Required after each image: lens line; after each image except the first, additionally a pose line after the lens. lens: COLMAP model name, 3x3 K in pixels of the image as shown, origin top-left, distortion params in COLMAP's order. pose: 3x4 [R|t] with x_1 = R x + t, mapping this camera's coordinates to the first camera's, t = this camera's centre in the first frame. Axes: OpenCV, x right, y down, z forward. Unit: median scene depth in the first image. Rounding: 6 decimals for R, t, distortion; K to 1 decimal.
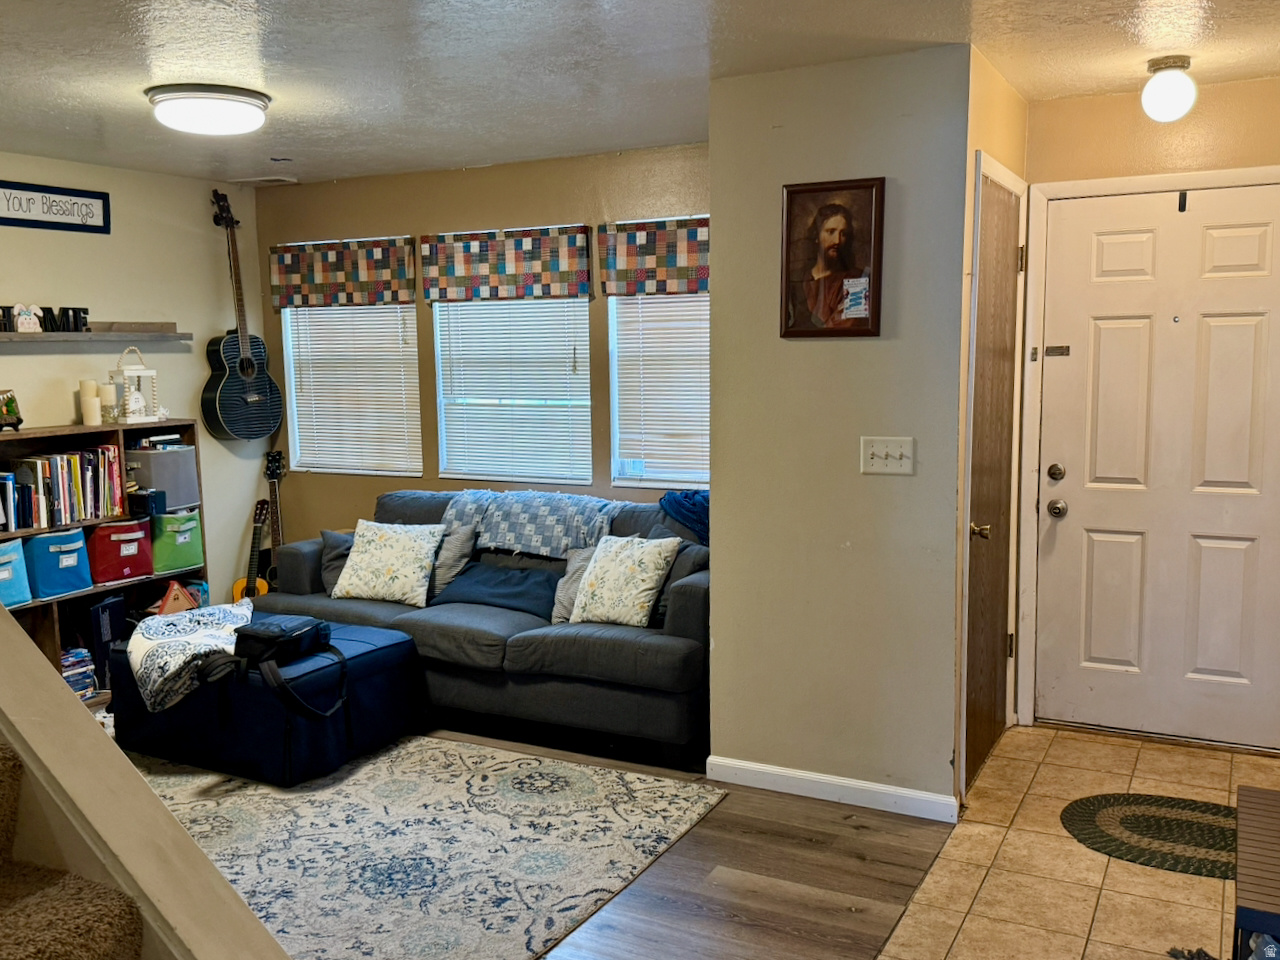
lens RADIAL K [[1036.0, 0, 640.0], [0, 1036.0, 480.0], [0, 0, 1]] dist [0.169372, -0.302154]
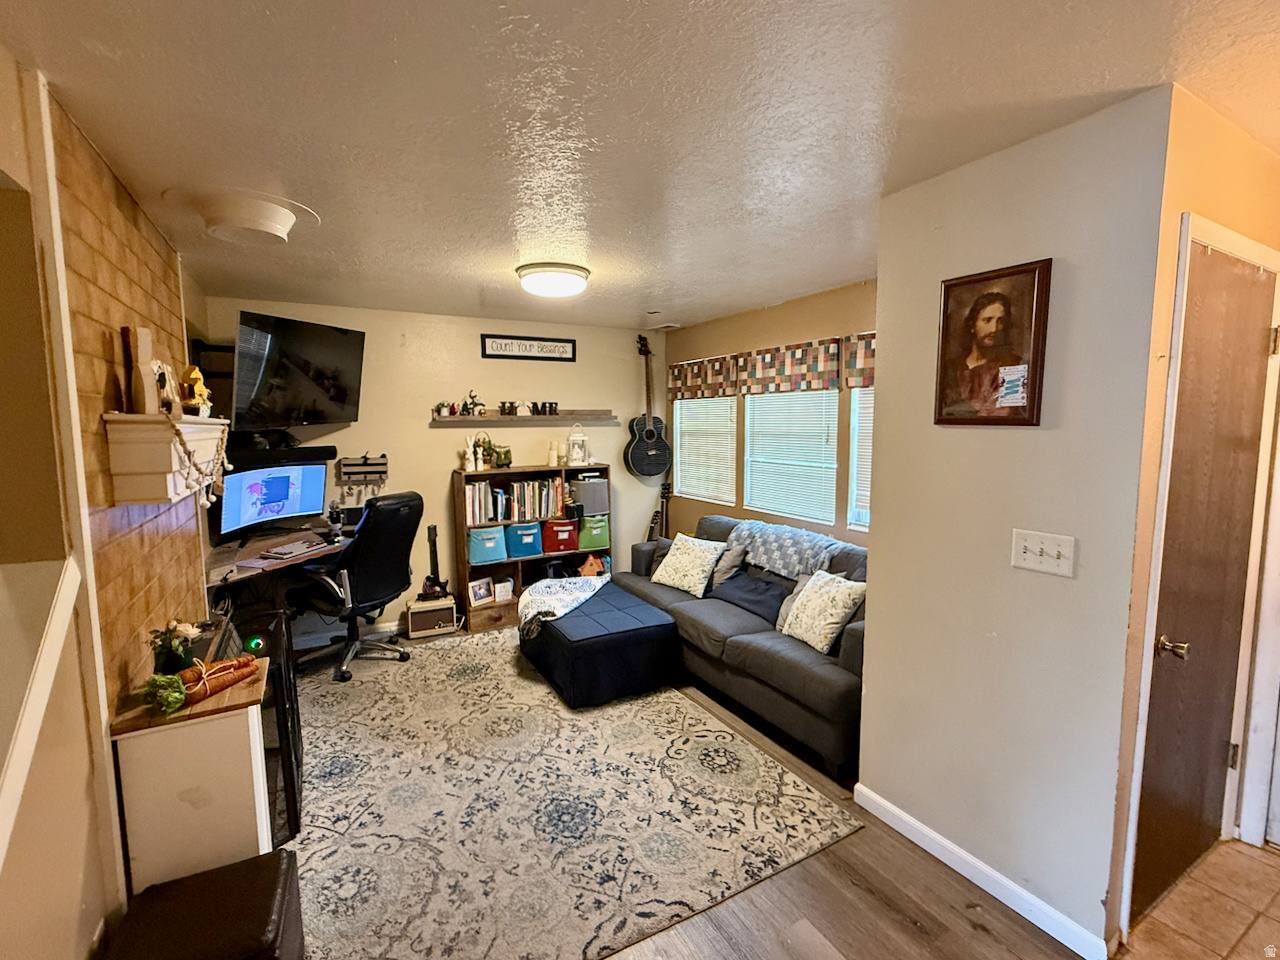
lens RADIAL K [[563.2, 0, 640.0], [0, 563.2, 480.0], [0, 0, 1]] dist [0.000840, 0.000101]
pose [[0.855339, 0.062685, -0.514262, 0.123994], [-0.072122, 0.997395, 0.001621, -0.042454], [0.513024, 0.035703, 0.857632, 0.255002]]
